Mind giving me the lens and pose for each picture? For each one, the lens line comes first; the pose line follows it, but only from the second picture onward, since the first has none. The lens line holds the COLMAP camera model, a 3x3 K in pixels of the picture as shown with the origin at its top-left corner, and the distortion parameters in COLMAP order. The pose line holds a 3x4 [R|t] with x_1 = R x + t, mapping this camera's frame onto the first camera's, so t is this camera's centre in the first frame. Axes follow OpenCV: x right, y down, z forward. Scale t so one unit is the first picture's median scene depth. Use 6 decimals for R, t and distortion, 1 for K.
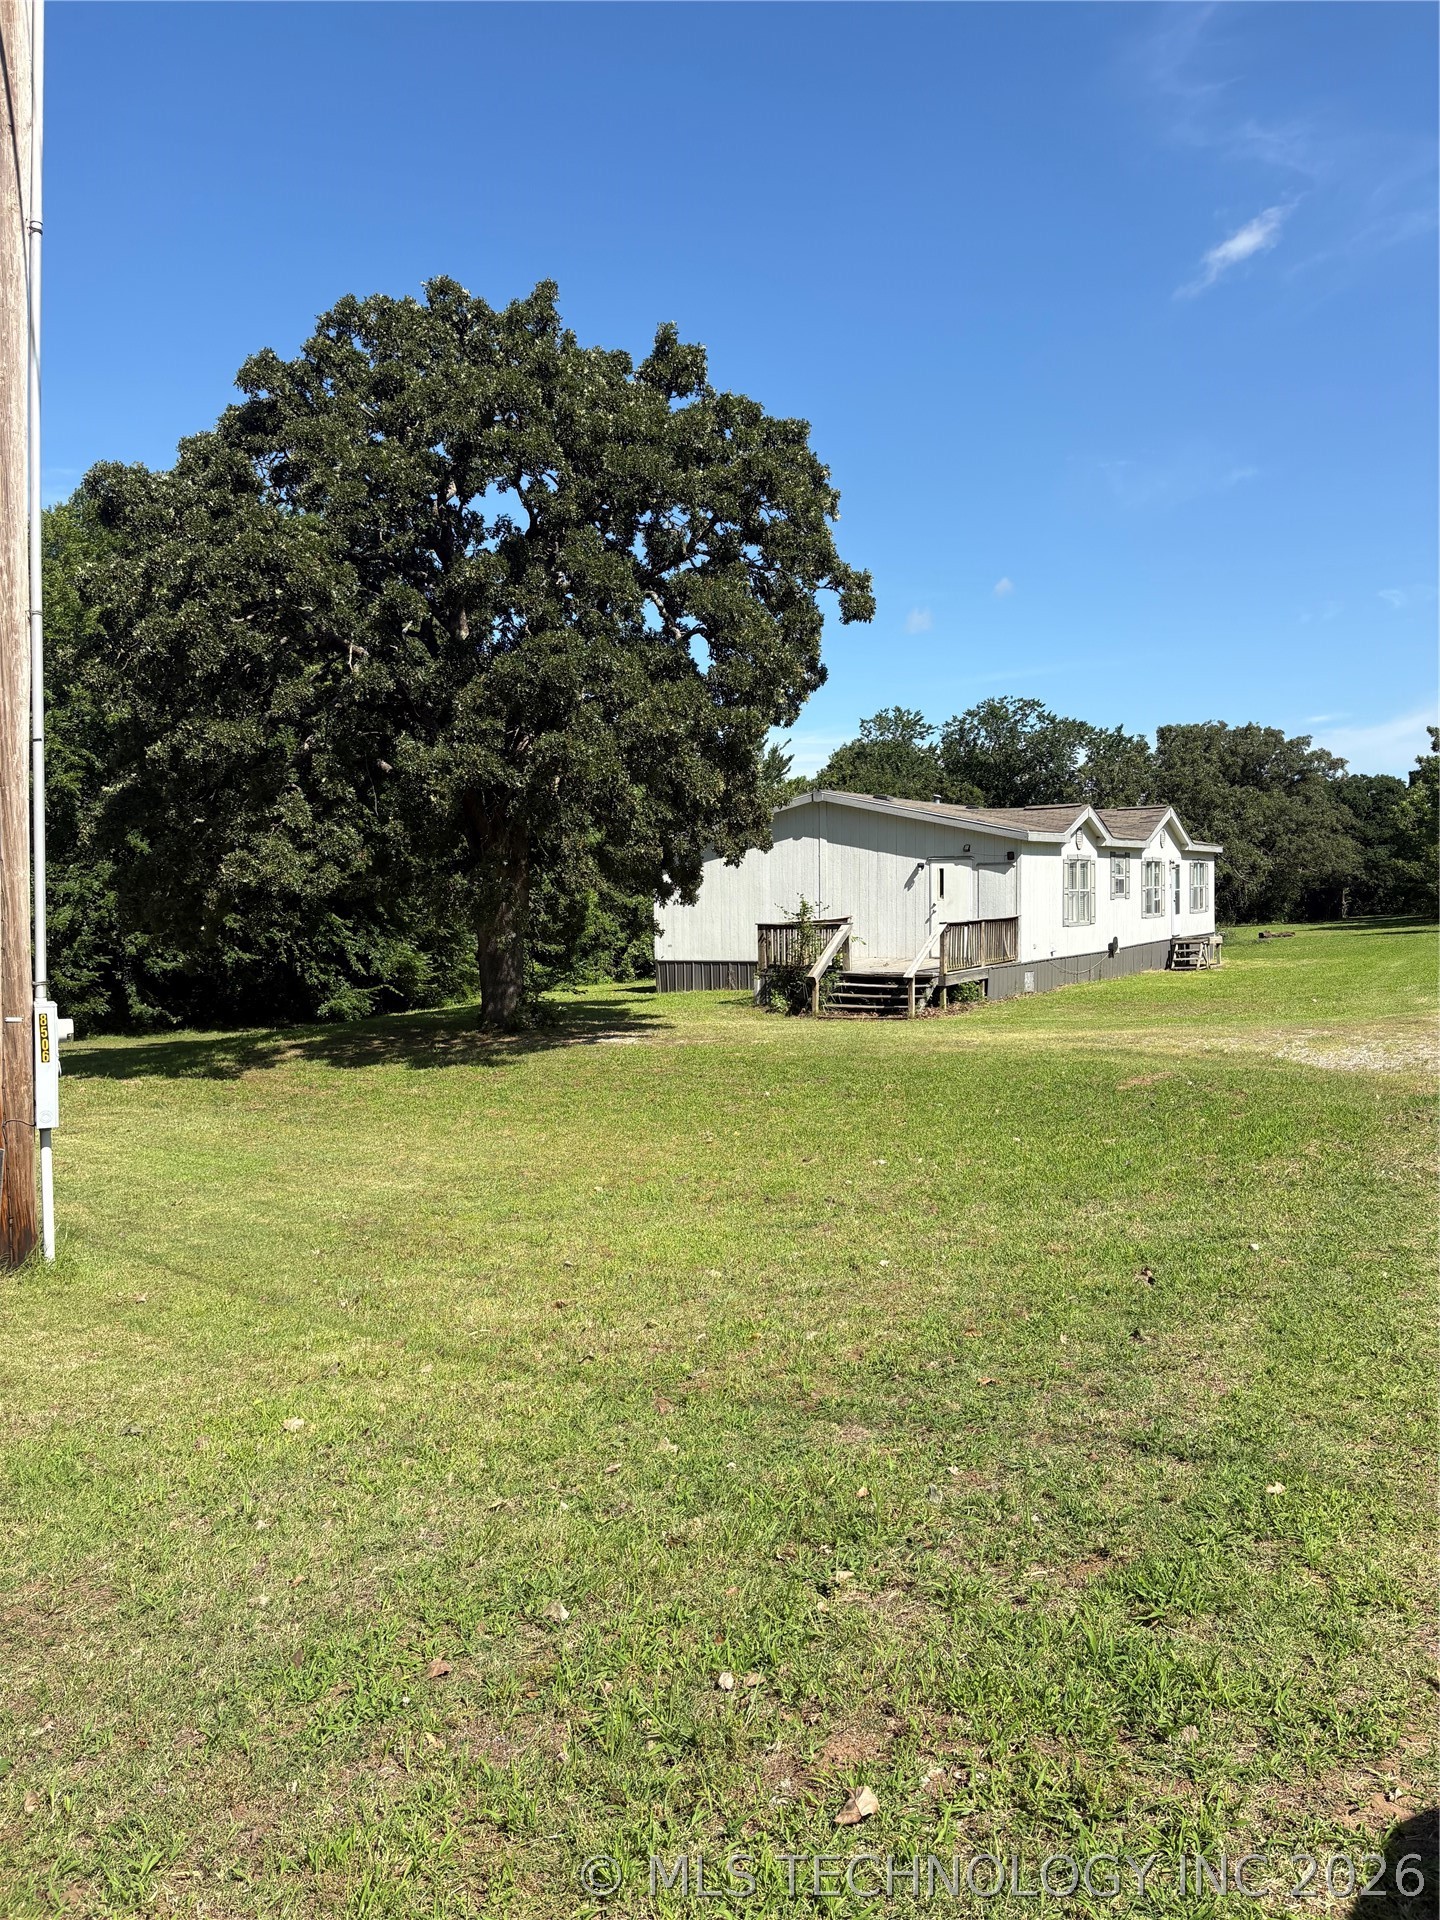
lens RADIAL K [[1462.5, 0, 727.7], [0, 1462.5, 953.4], [0, 0, 1]] dist [0.042910, -0.049161]
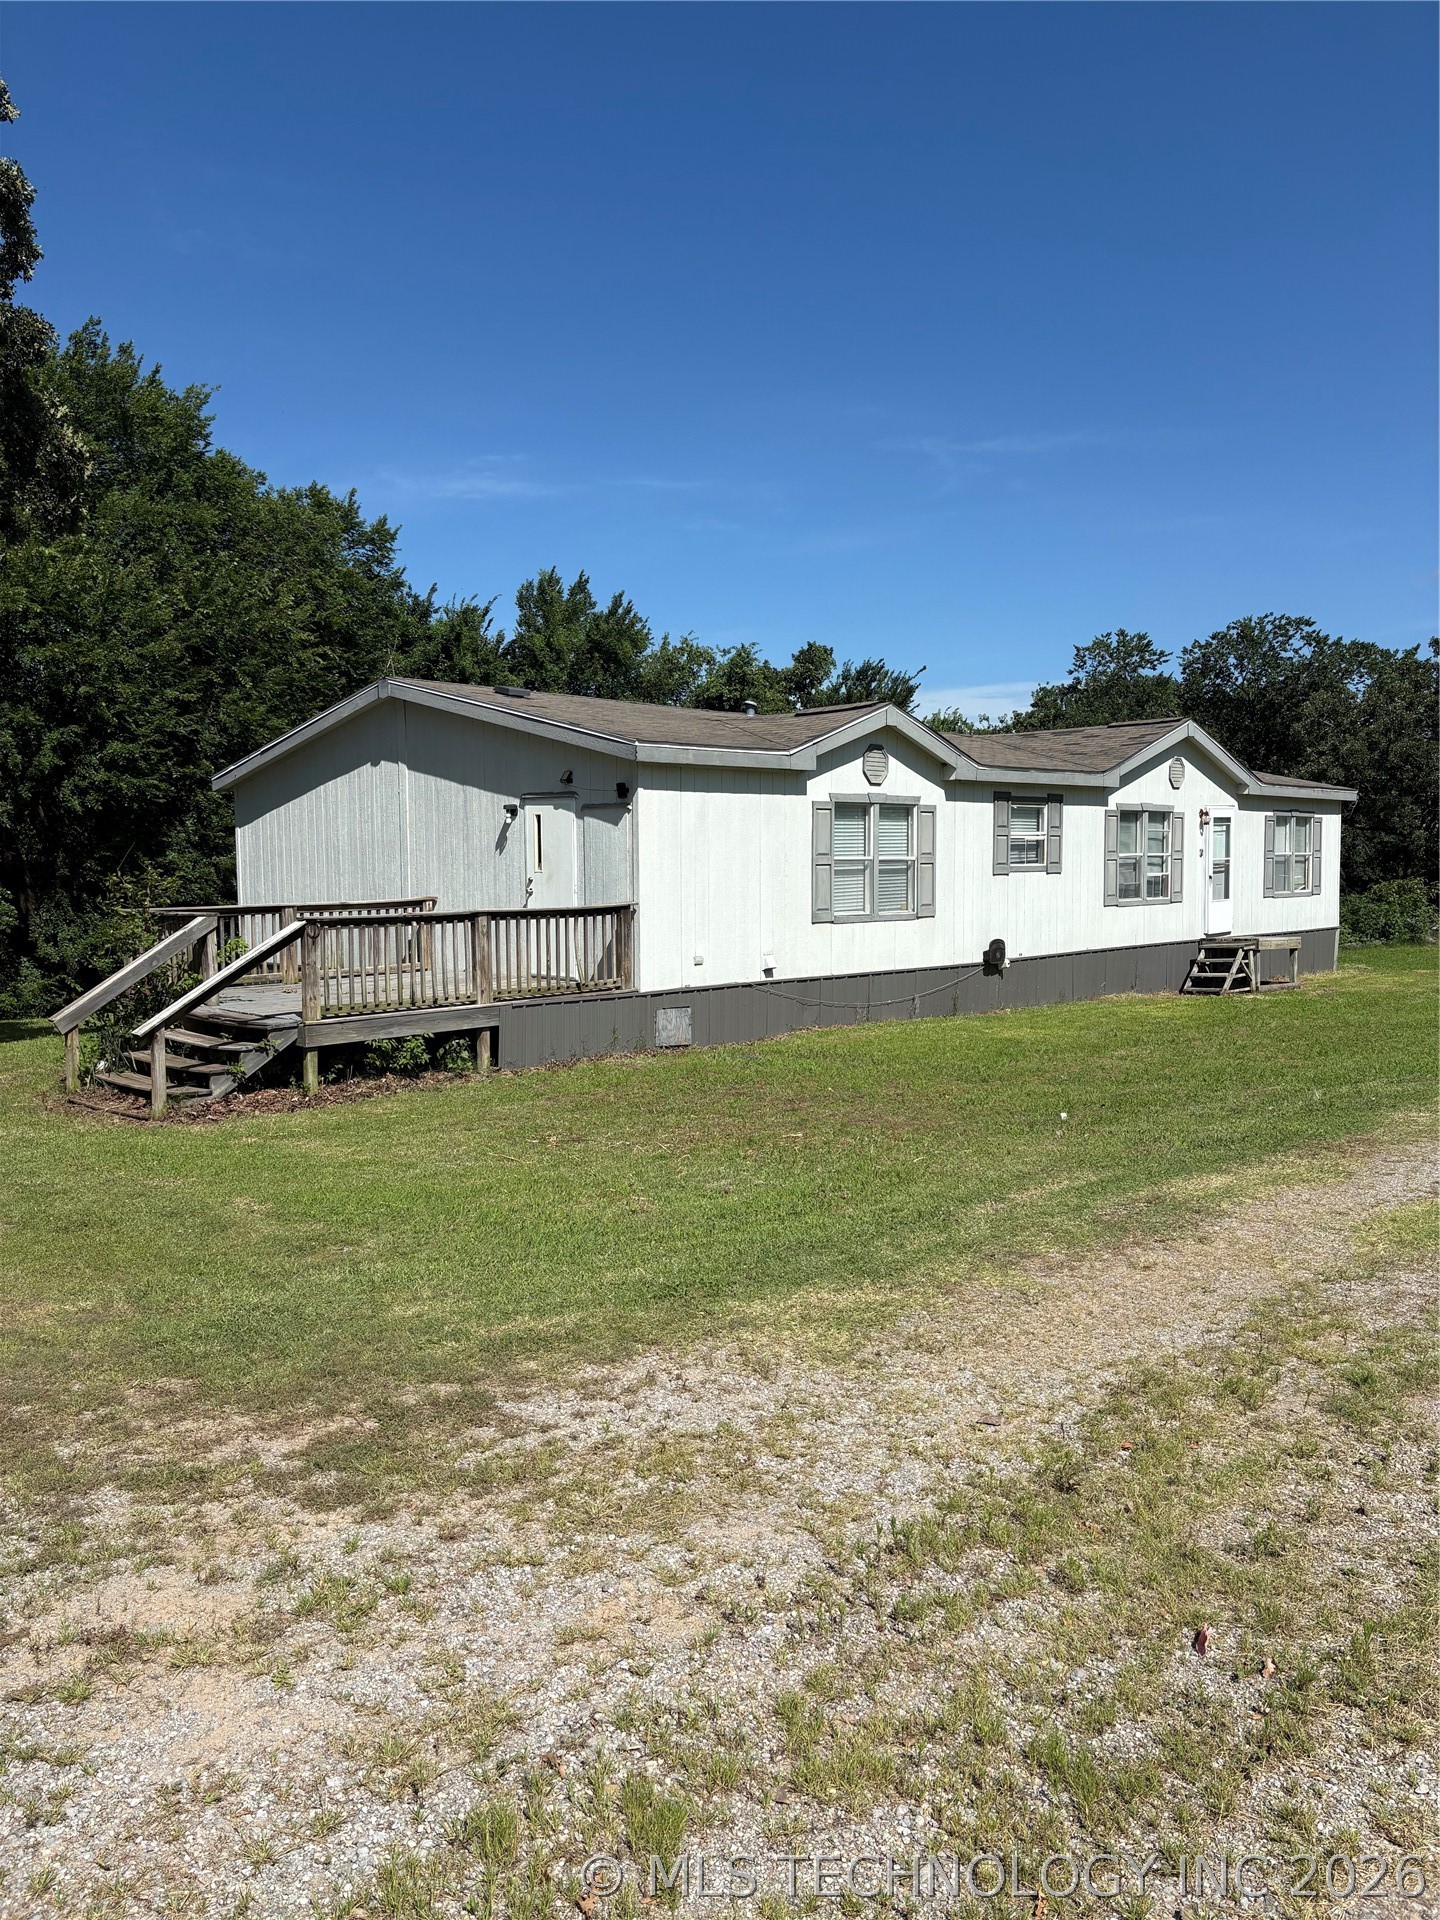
lens RADIAL K [[1462.5, 0, 728.4], [0, 1462.5, 954.4], [0, 0, 1]] dist [0.042910, -0.049161]
pose [[0.967840, 0.027344, -0.250075, 0.295875], [-0.021052, 0.999392, 0.027804, -0.018588], [0.250683, -0.021646, 0.967827, 0.404489]]
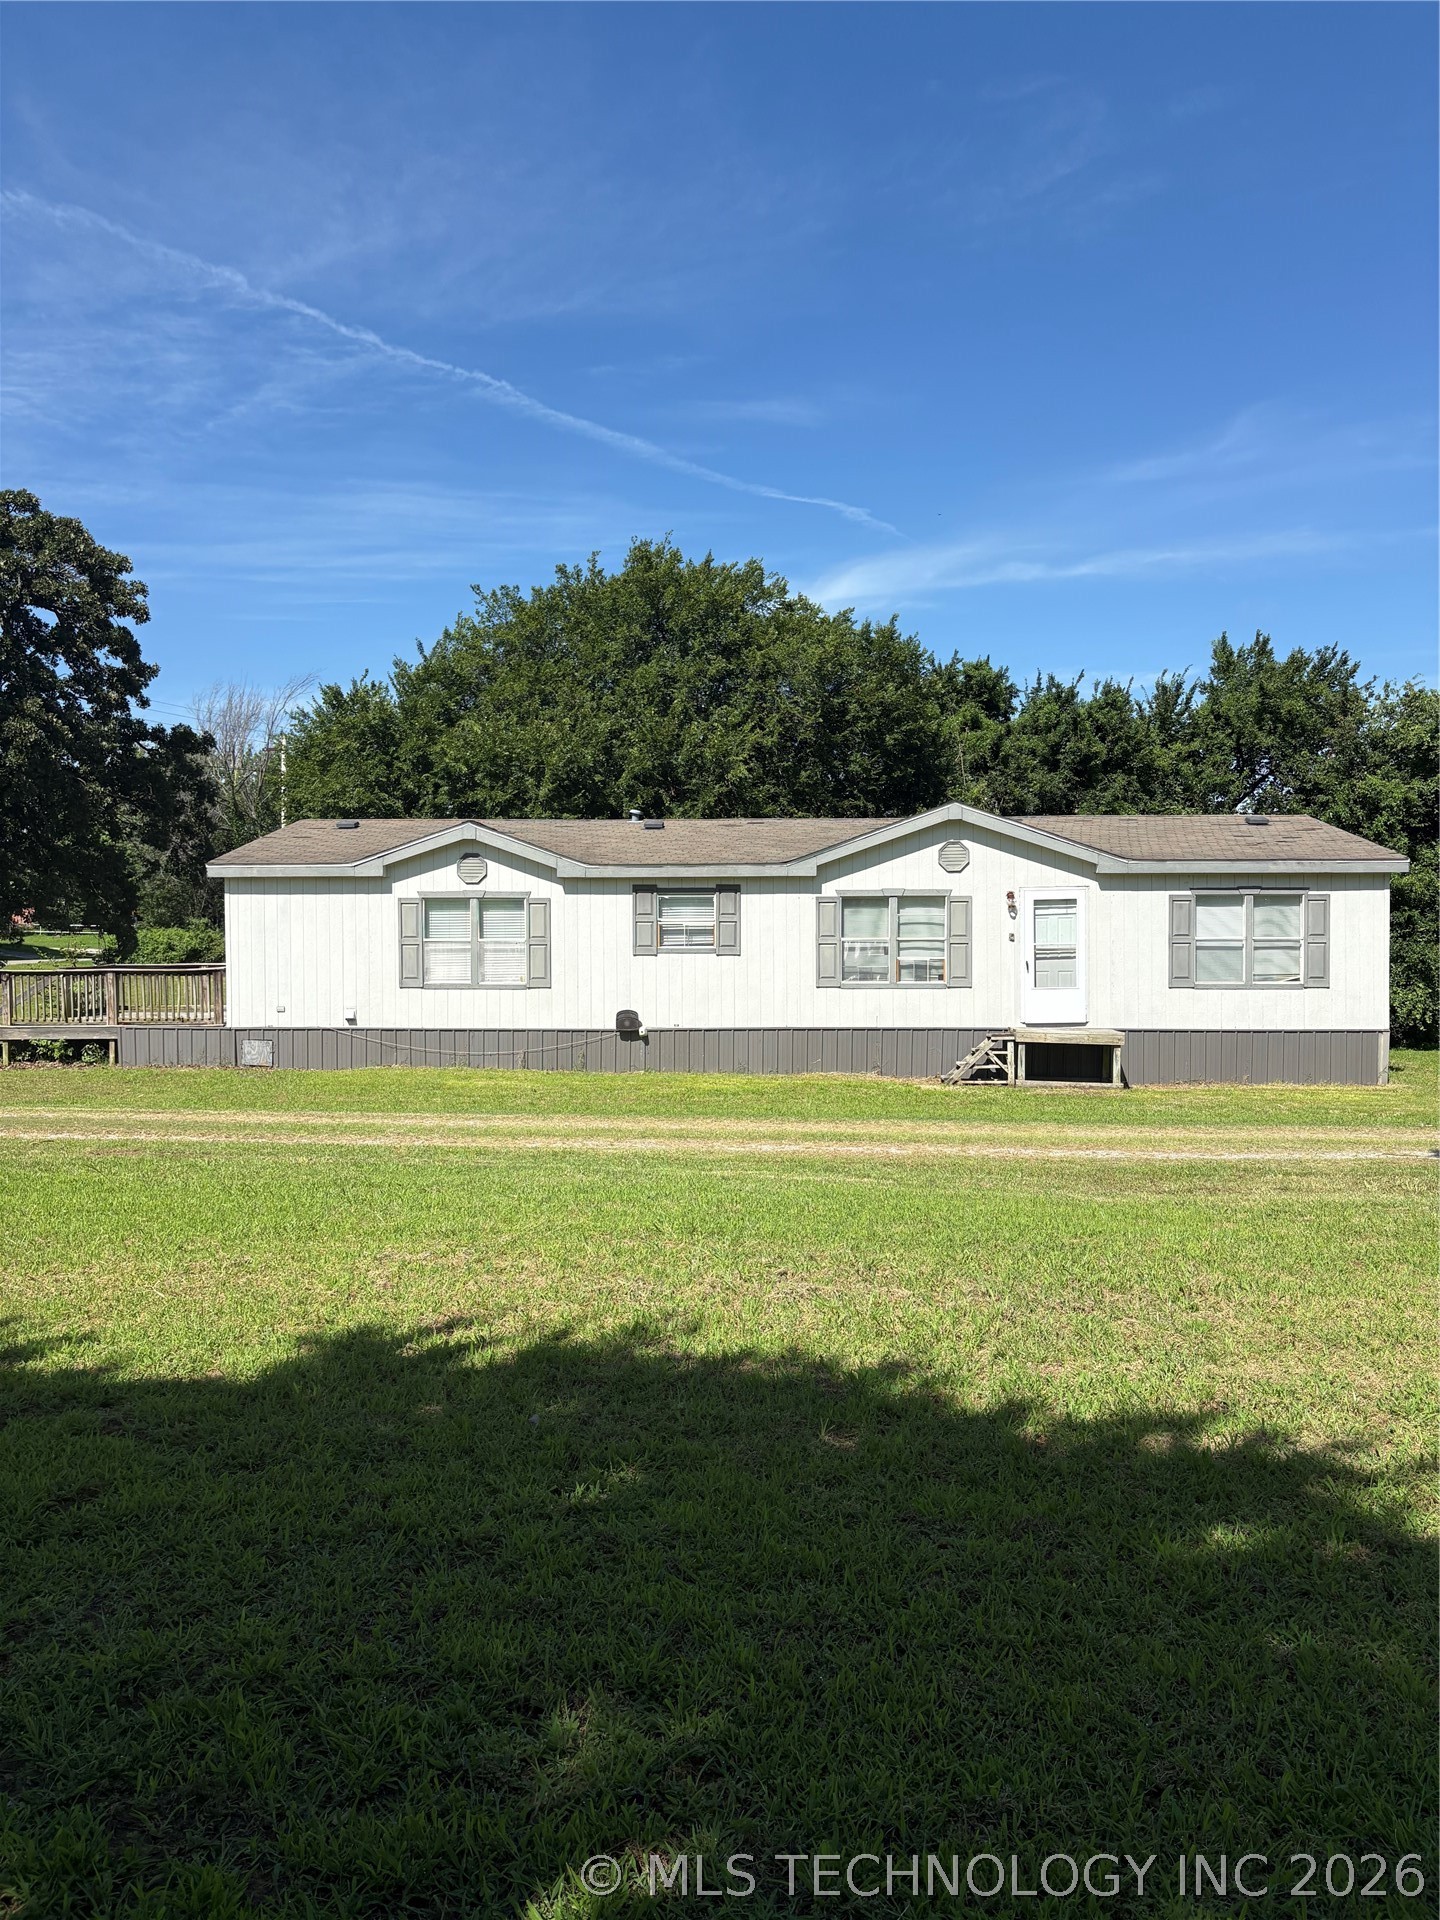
lens RADIAL K [[1462.5, 0, 718.8], [0, 1462.5, 947.7], [0, 0, 1]] dist [0.042910, -0.049161]
pose [[0.454045, 0.029119, -0.890503, 0.848695], [-0.045792, 0.998908, 0.009315, -0.046736], [0.889801, 0.036549, 0.454883, 0.708305]]
